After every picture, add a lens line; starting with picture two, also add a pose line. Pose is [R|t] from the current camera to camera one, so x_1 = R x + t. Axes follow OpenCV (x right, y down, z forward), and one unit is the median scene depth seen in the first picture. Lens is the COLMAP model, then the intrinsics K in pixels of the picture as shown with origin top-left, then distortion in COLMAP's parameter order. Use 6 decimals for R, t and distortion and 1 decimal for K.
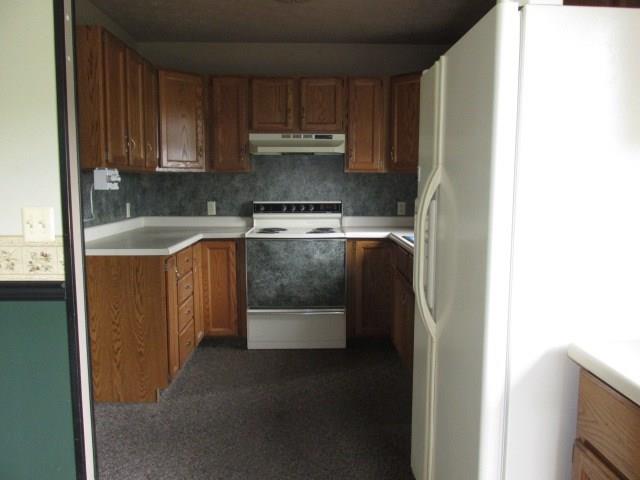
lens RADIAL K [[541.6, 0, 320.1], [0, 541.6, 241.1], [0, 0, 1]] dist [-0.027458, 0.018337]
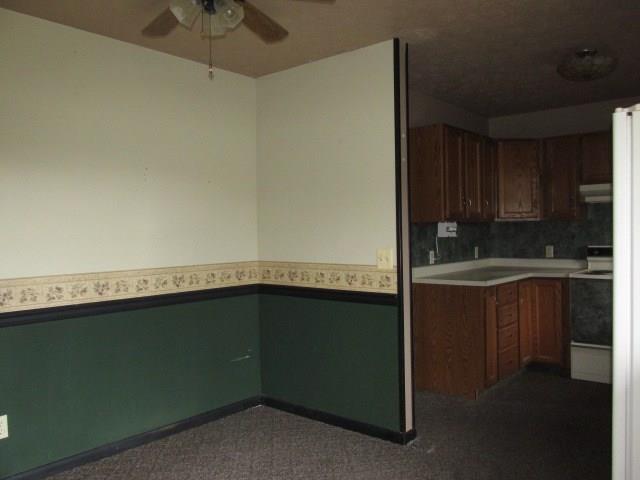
lens RADIAL K [[541.6, 0, 318.1], [0, 541.6, 241.4], [0, 0, 1]] dist [-0.027458, 0.018337]
pose [[0.746021, -0.005063, -0.665903, 0.218135], [-0.049304, 0.996807, -0.062815, 0.014896], [0.664094, 0.079693, 0.743389, -0.192218]]
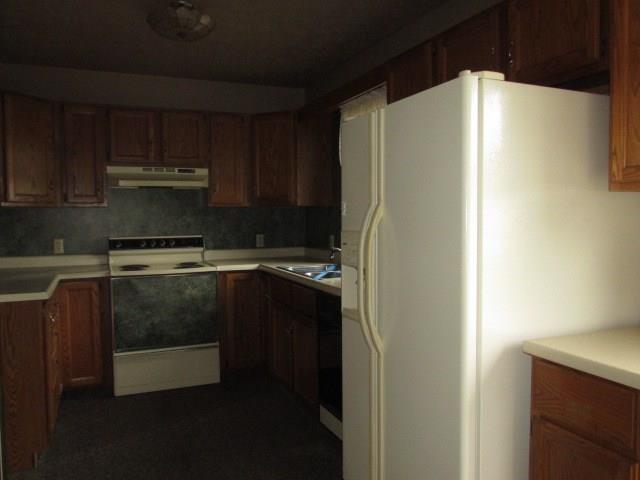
lens RADIAL K [[541.6, 0, 325.4], [0, 541.6, 240.8], [0, 0, 1]] dist [-0.027458, 0.018337]
pose [[0.927516, -0.028176, 0.372720, -0.138301], [0.050545, 0.997450, -0.050378, -0.001789], [-0.370350, 0.065566, 0.926575, -0.008030]]
